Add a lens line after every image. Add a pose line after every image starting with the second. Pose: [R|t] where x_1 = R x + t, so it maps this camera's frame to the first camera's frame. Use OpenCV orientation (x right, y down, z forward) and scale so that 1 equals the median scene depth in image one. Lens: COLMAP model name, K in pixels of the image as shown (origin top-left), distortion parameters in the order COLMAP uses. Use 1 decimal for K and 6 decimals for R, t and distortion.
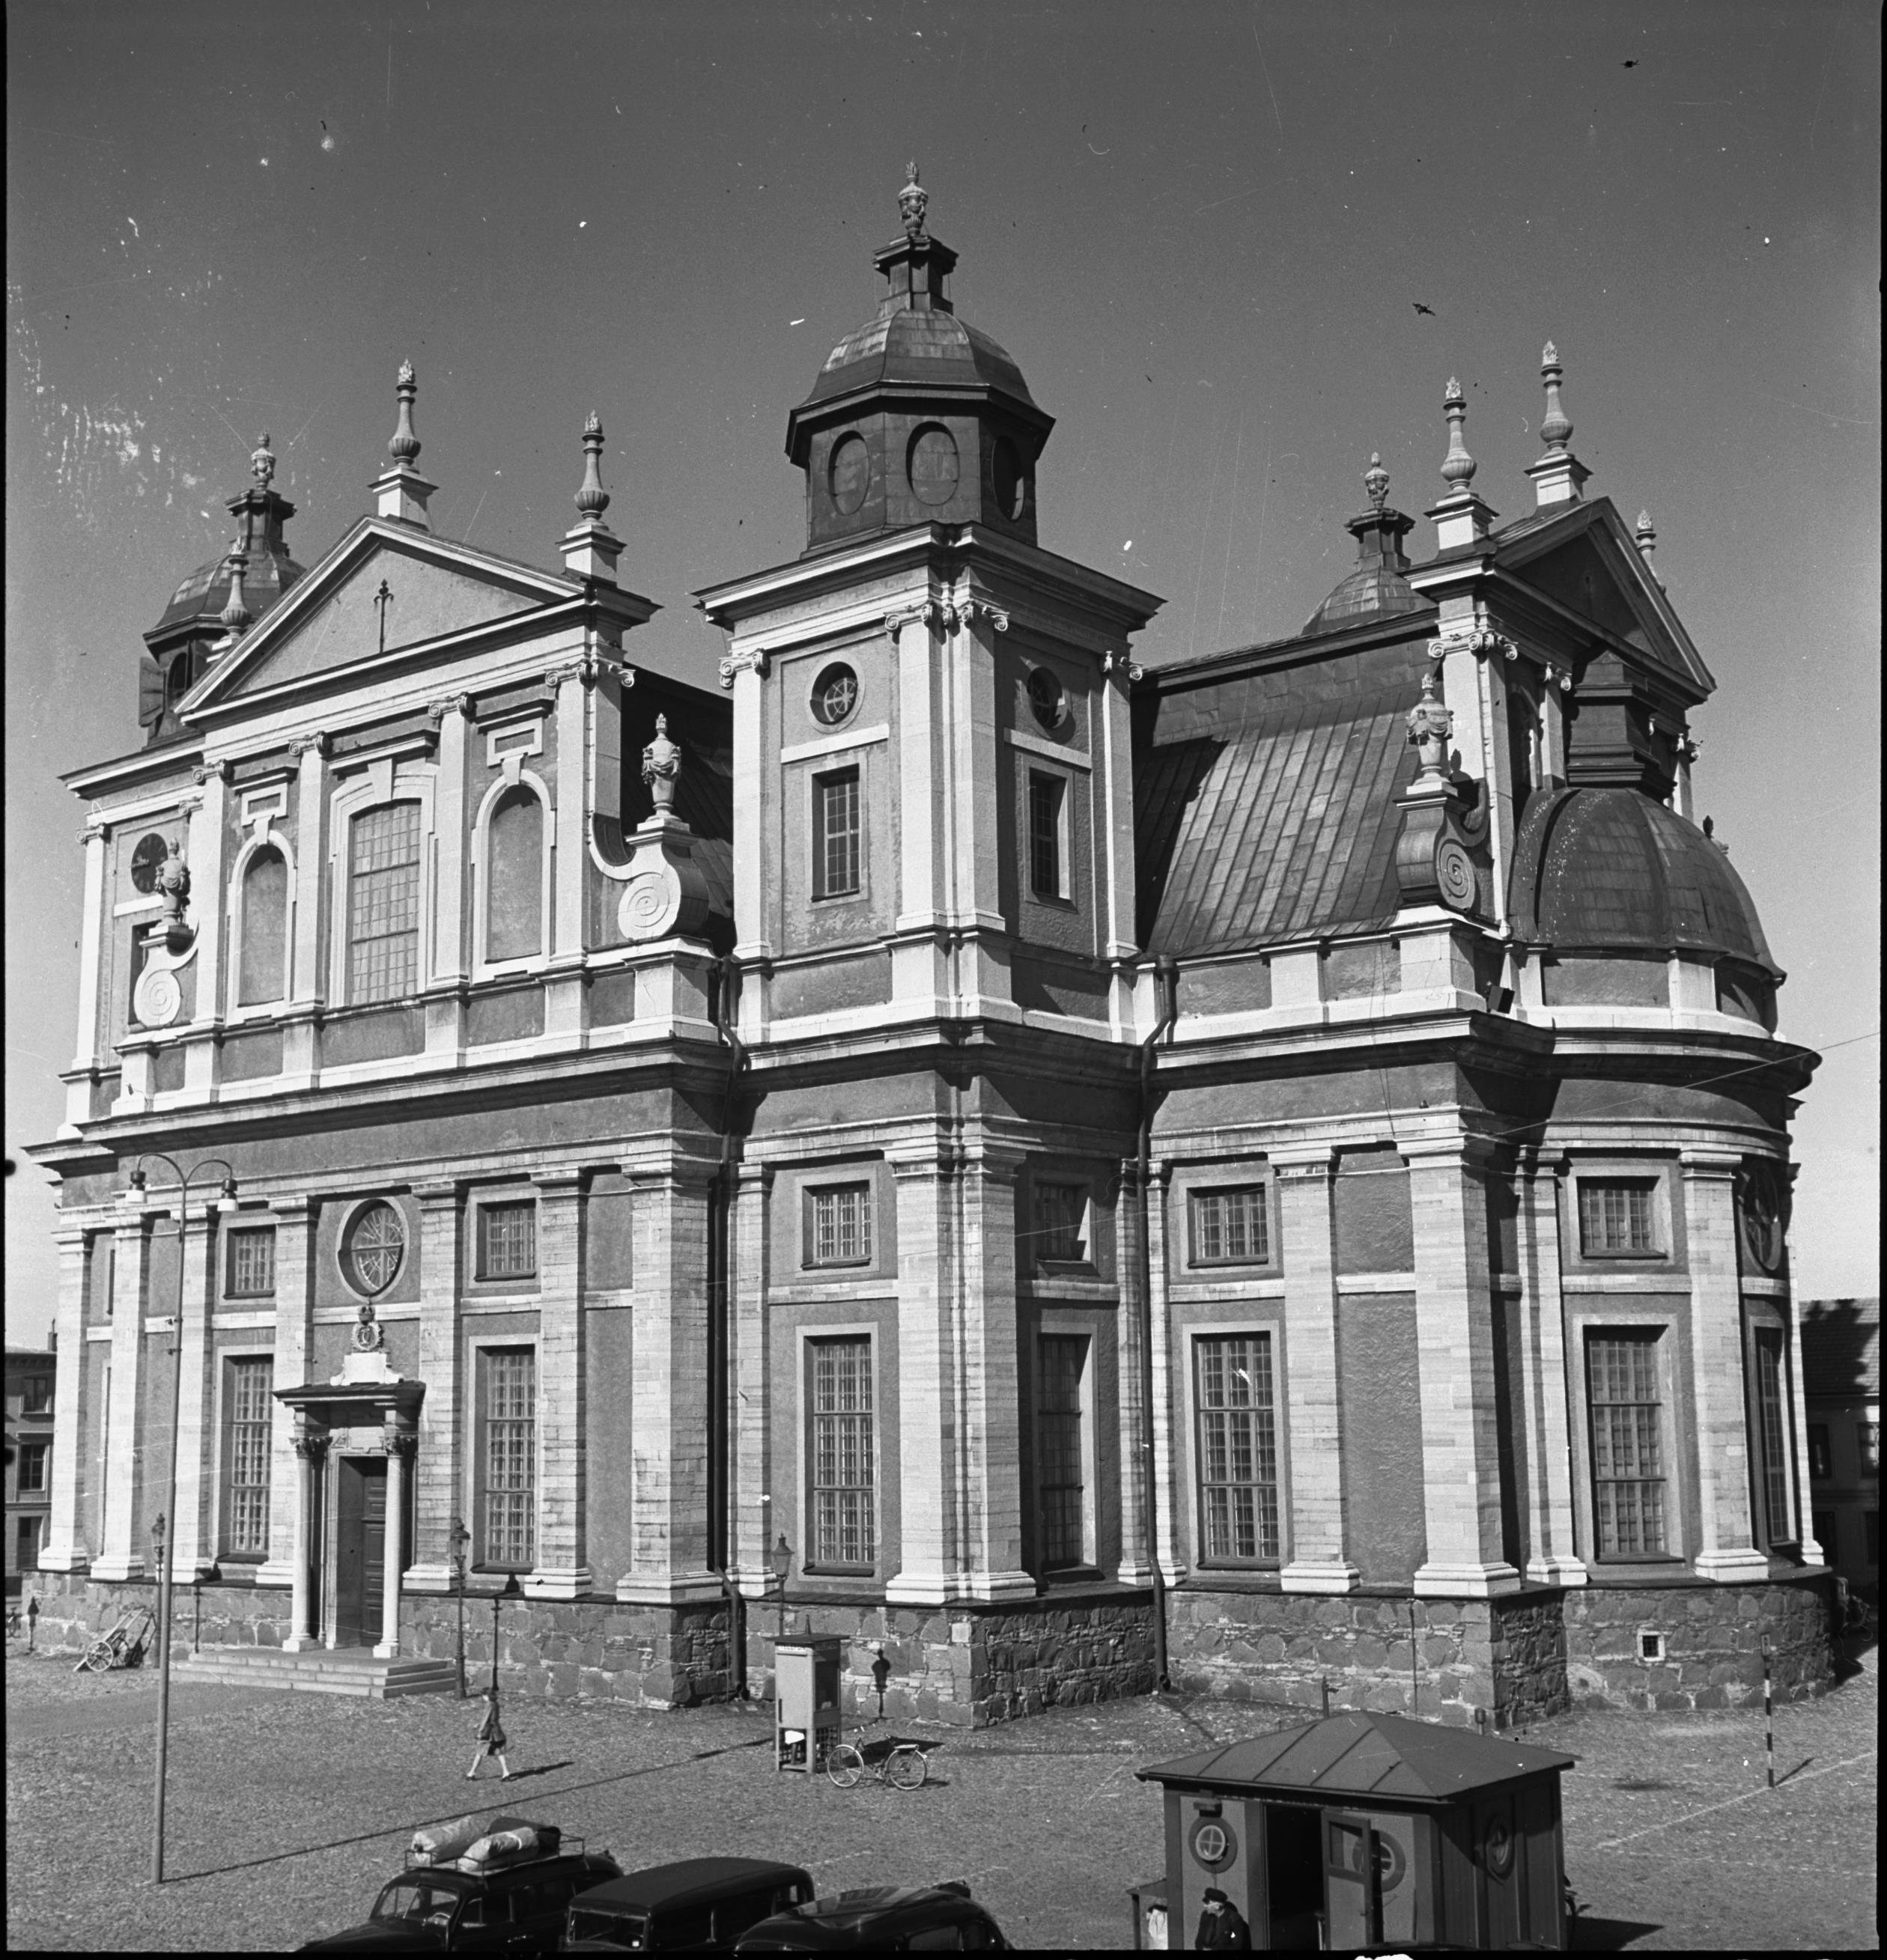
lens RADIAL K [[2500.5, 0, 943.7], [0, 2500.5, 1011.5], [0, 0, 1]] dist [-0.005713, -0.049403]
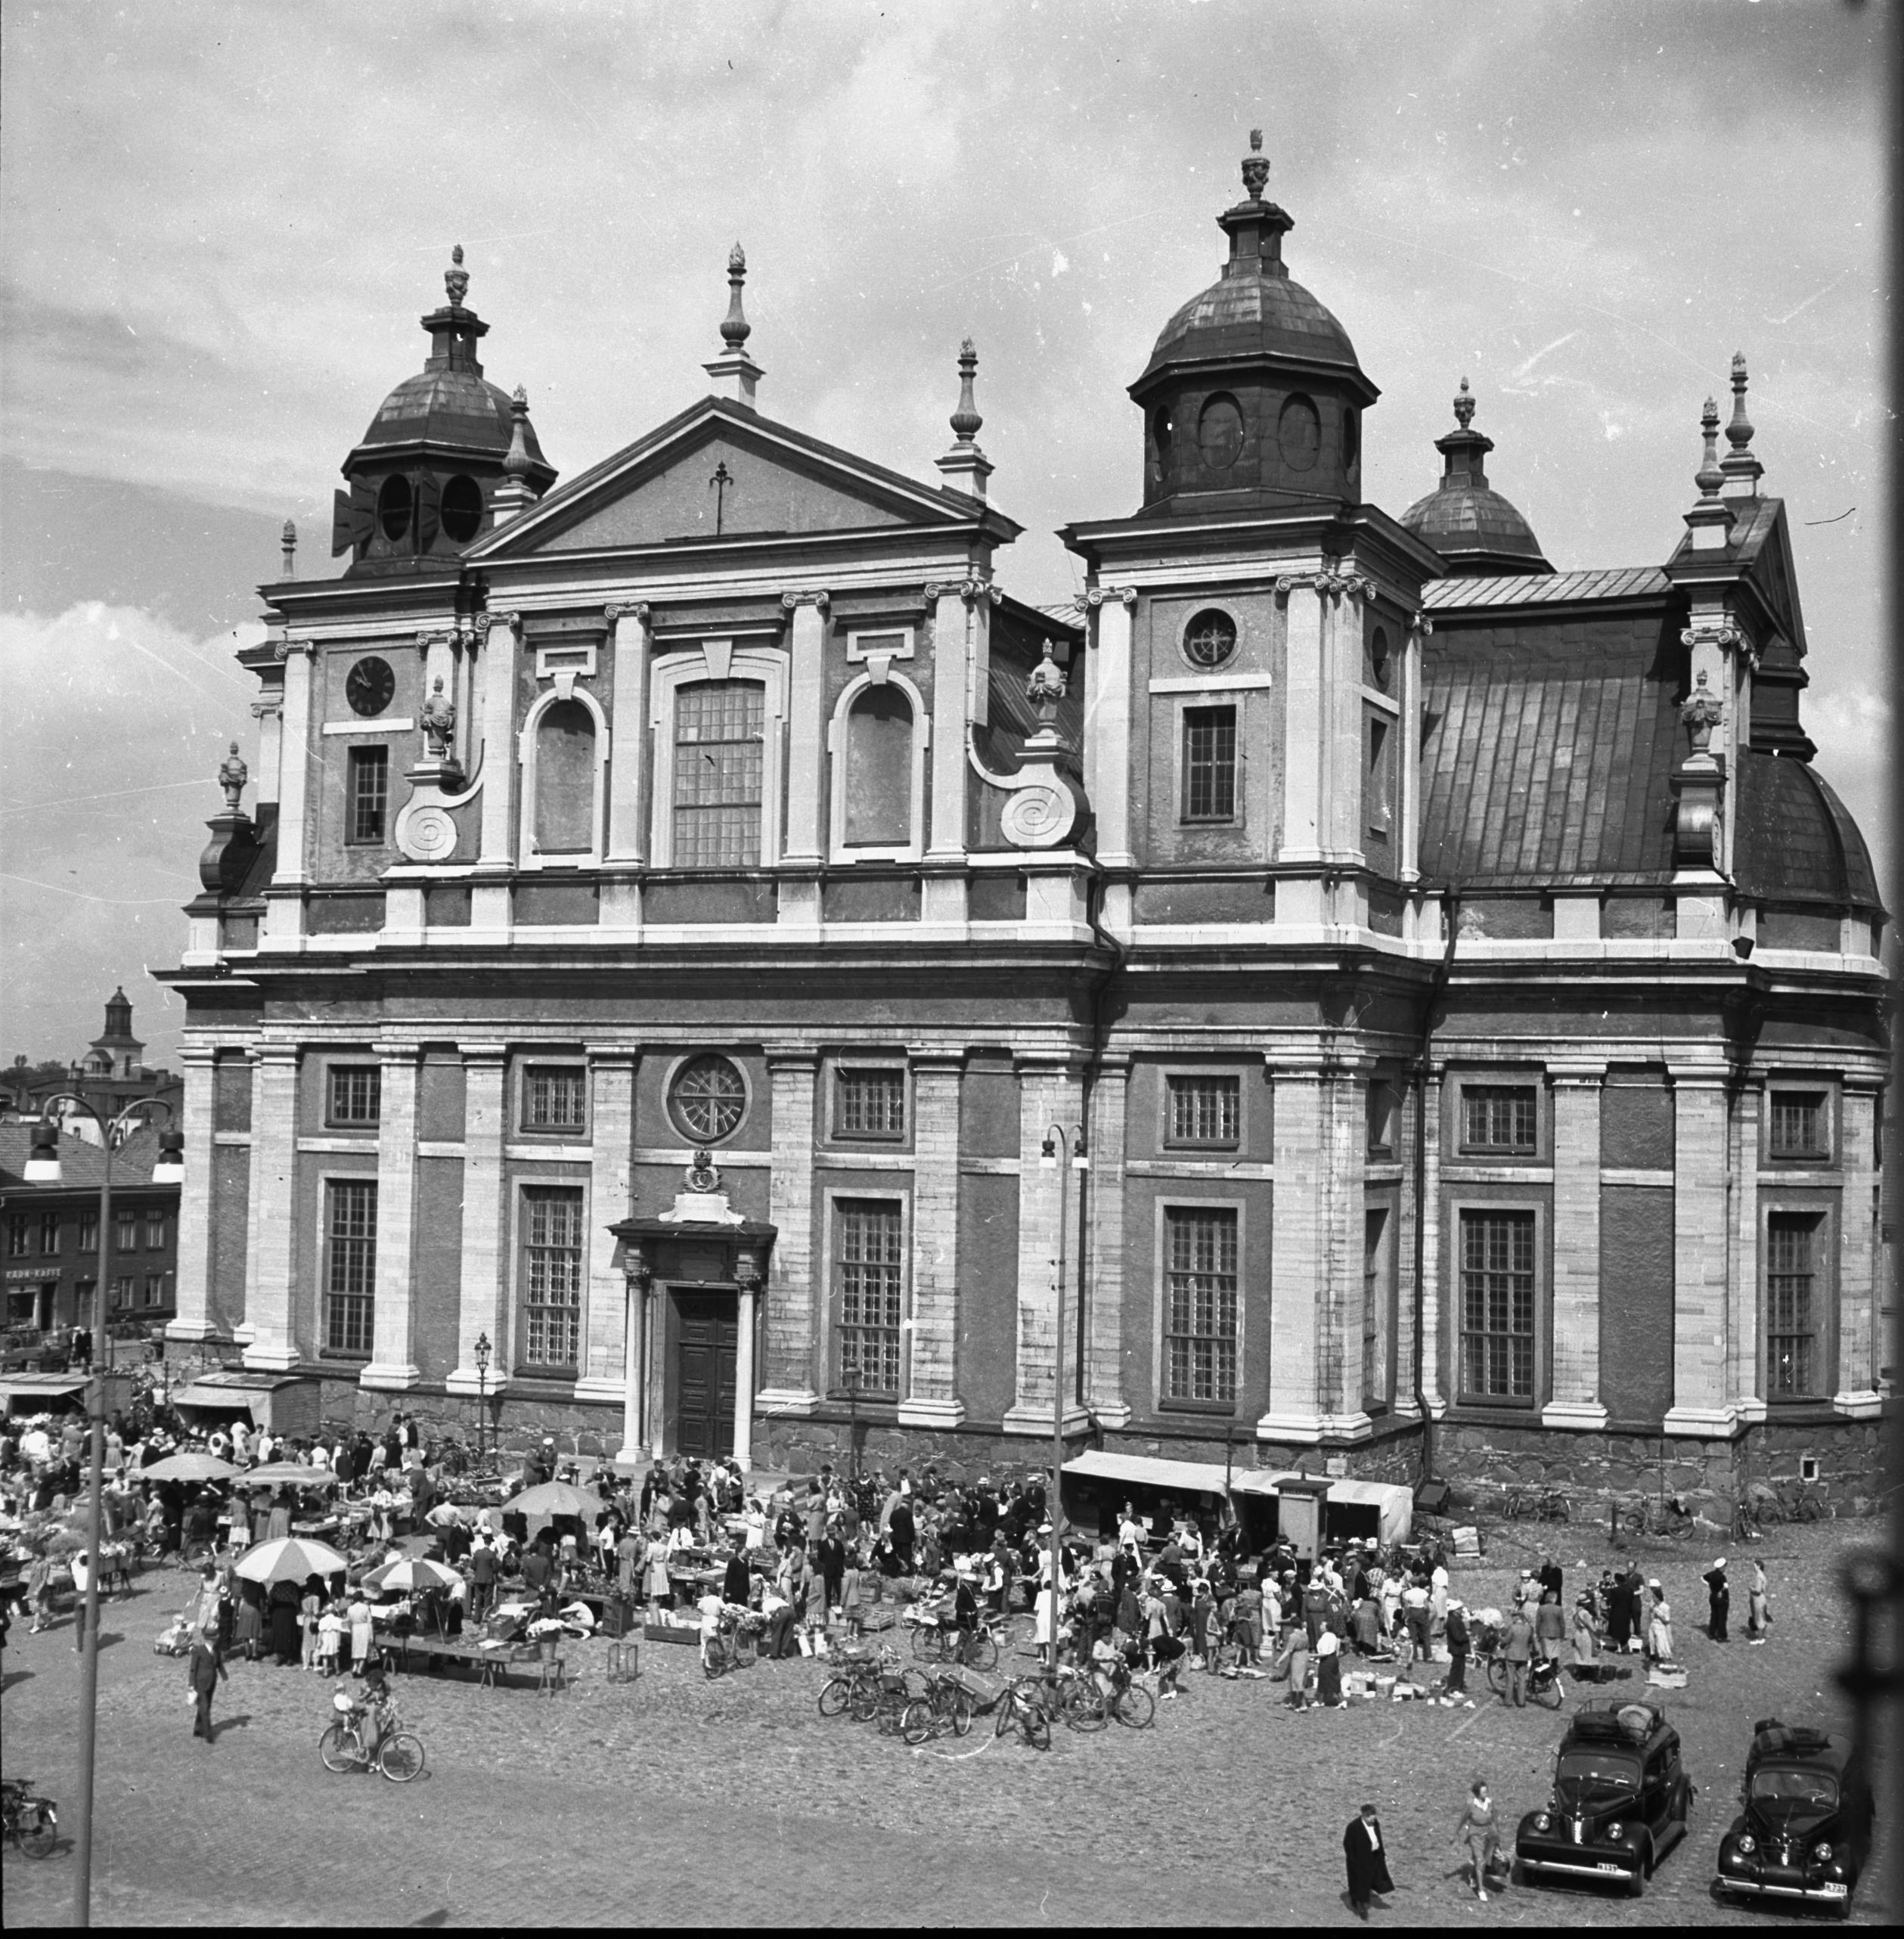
lens RADIAL K [[2588.9, 0, 952.0], [0, 2588.9, 969.5], [0, 0, 1]] dist [0.029601, -0.251916]
pose [[0.966898, 0.045689, 0.251040, -0.439274], [-0.074343, 0.991597, 0.105867, -0.093655], [-0.244094, -0.121025, 0.962170, -0.107809]]
